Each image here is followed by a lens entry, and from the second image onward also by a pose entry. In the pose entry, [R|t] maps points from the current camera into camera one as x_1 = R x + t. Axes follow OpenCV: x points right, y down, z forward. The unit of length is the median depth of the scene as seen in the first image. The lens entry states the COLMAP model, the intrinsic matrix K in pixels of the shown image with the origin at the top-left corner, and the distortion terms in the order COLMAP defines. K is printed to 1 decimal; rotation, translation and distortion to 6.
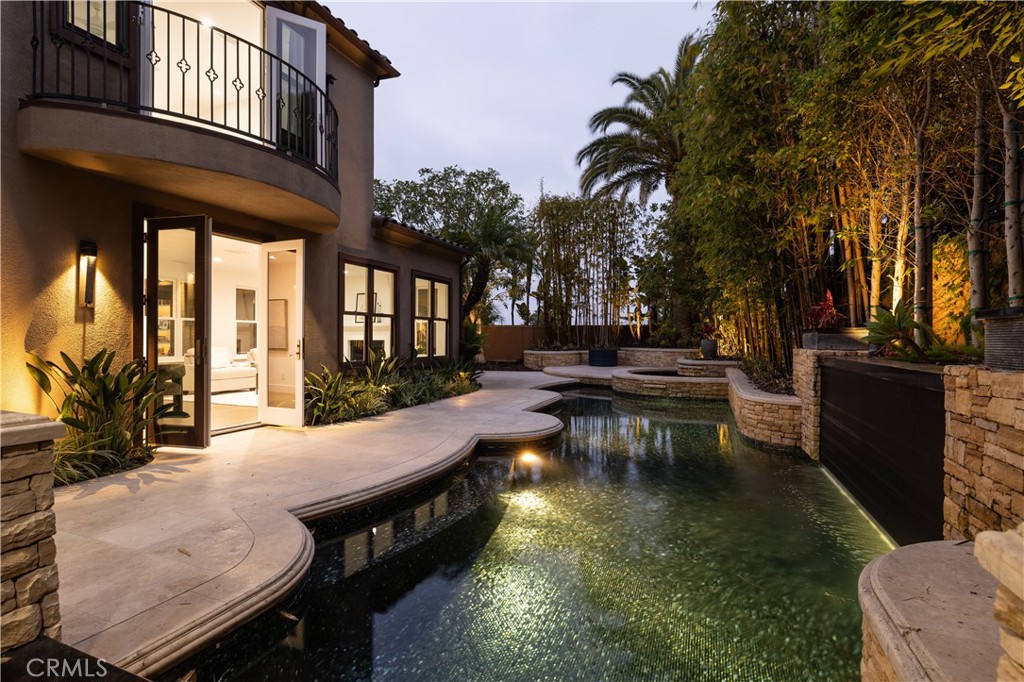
lens RADIAL K [[483.9, 0, 517.2], [0, 483.9, 347.3], [0, 0, 1]] dist [-0.003596, -0.000093]
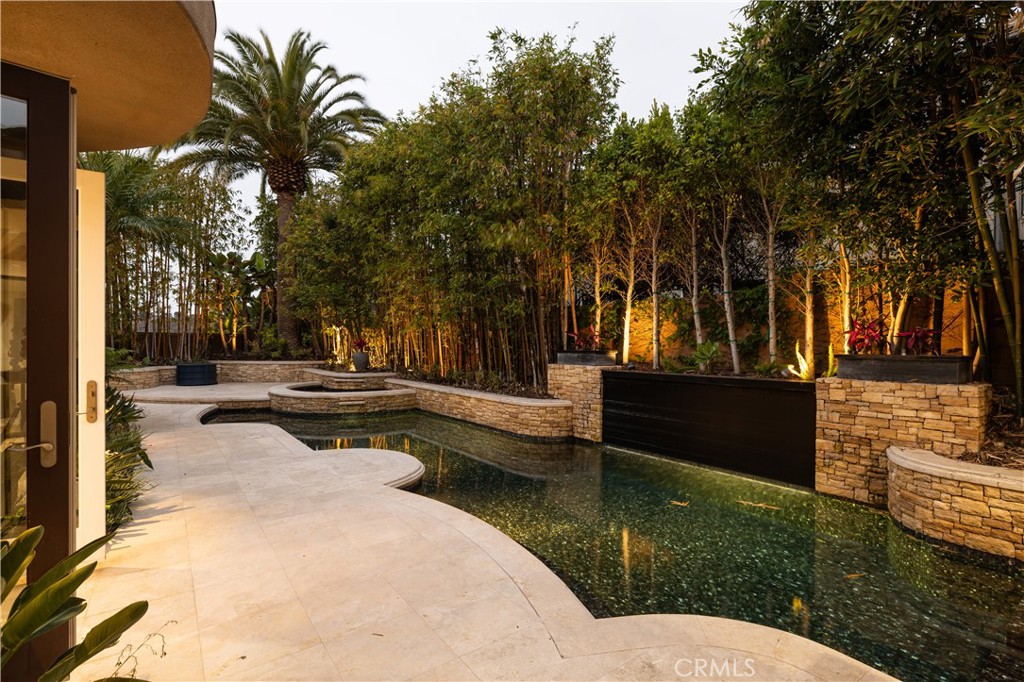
lens RADIAL K [[483.9, 0, 516.5], [0, 483.9, 342.7], [0, 0, 1]] dist [-0.003596, -0.000093]
pose [[0.535134, 0.003065, 0.844762, -0.357670], [0.013754, 0.999829, -0.012341, -0.023383], [-0.844655, 0.018223, 0.535000, 0.215767]]
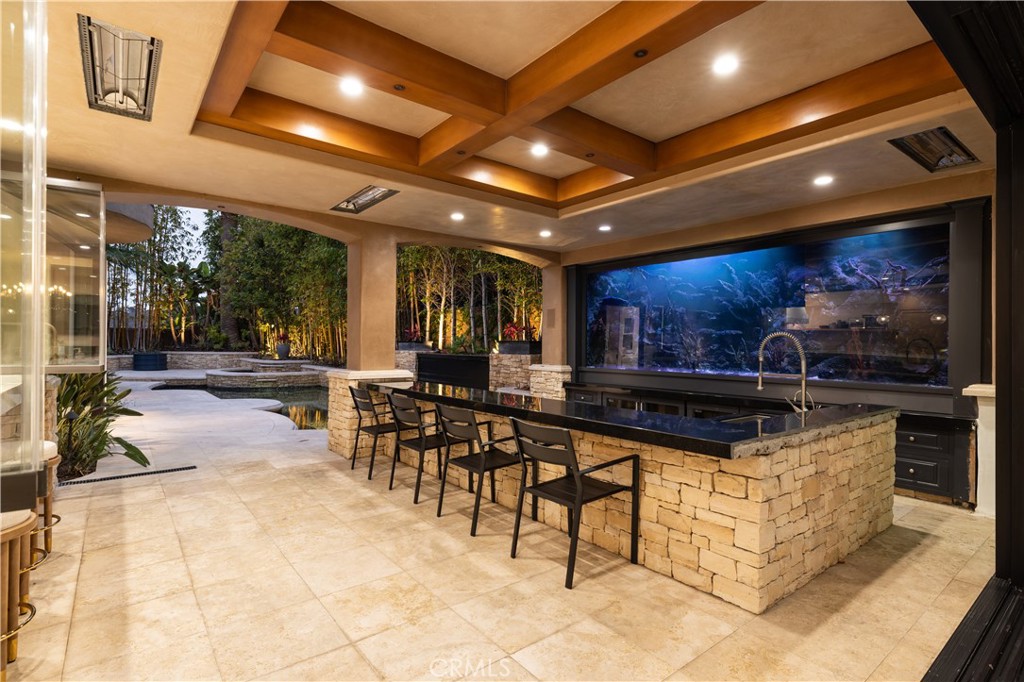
lens RADIAL K [[506.0, 0, 518.9], [0, 506.0, 340.2], [0, 0, 1]] dist [0.003192, 0.001053]
pose [[0.500929, 0.009709, 0.865434, -0.573448], [0.008411, 0.999835, -0.016085, 0.000356], [-0.865447, 0.015337, 0.500765, -0.285458]]
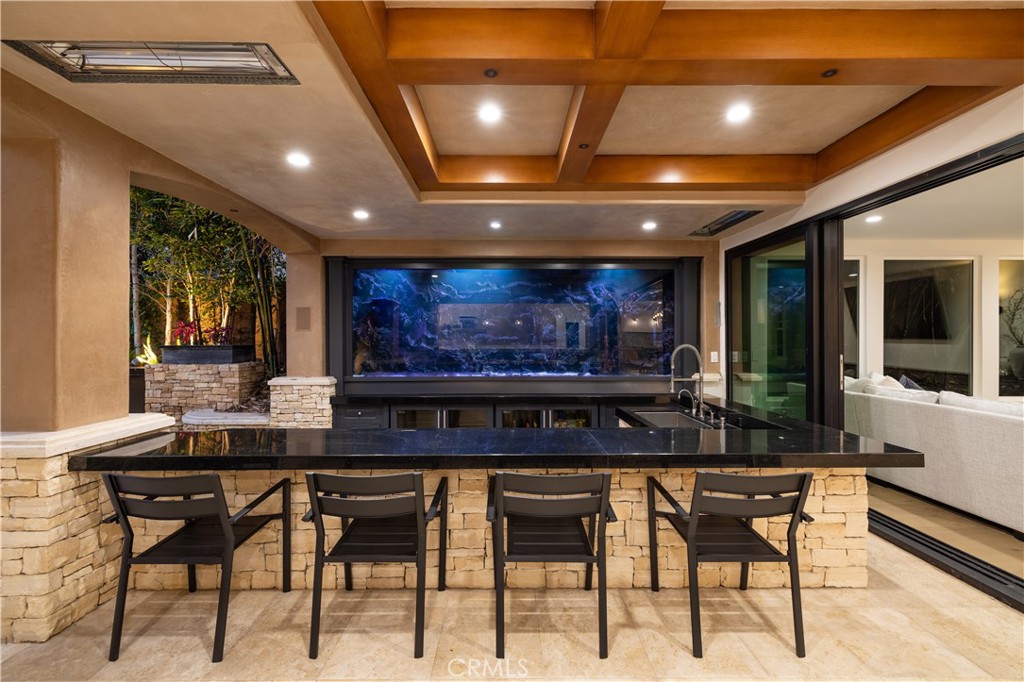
lens RADIAL K [[427.7, 0, 514.5], [0, 427.7, 337.4], [0, 0, 1]] dist [-0.003269, -0.000698]
pose [[-0.373484, 0.002316, 0.927634, -0.468226], [0.016972, 0.999847, 0.004338, -0.018890], [-0.927481, 0.017364, -0.373466, -0.007400]]
